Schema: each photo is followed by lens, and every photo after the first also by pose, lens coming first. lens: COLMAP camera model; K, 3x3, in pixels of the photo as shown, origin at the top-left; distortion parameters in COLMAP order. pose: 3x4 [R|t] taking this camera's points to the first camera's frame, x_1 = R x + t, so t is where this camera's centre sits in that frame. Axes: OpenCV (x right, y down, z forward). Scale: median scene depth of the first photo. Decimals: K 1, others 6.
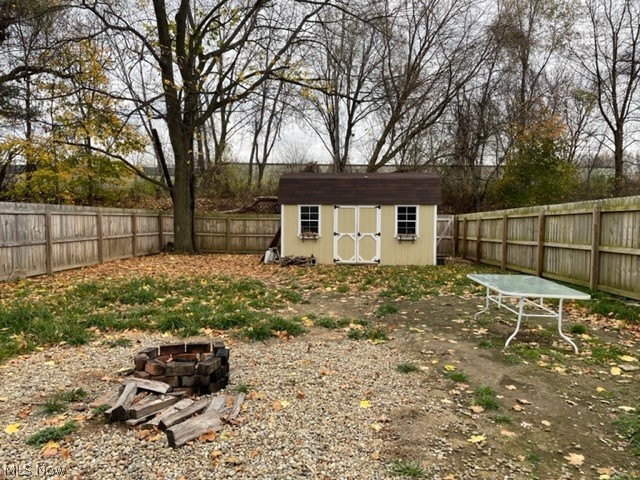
lens RADIAL K [[470.4, 0, 316.8], [0, 470.4, 241.6], [0, 0, 1]] dist [0.049095, -0.029044]
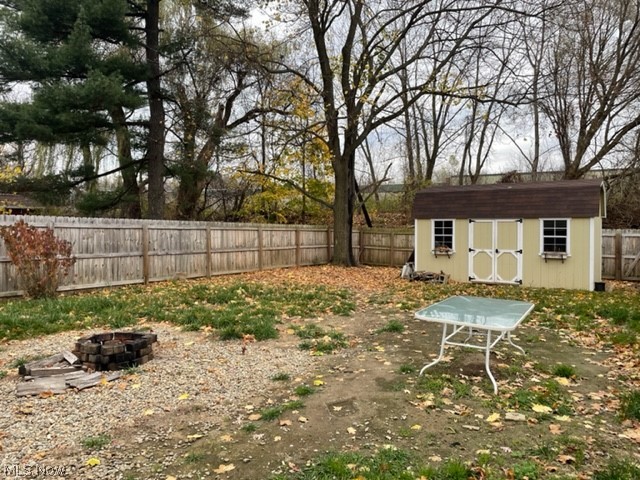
lens RADIAL K [[470.4, 0, 314.8], [0, 470.4, 235.5], [0, 0, 1]] dist [0.049095, -0.029044]
pose [[0.879533, 0.005962, -0.475801, 0.215060], [-0.026650, 0.998969, -0.036745, -0.002123], [0.475092, 0.044998, 0.878785, 0.030946]]
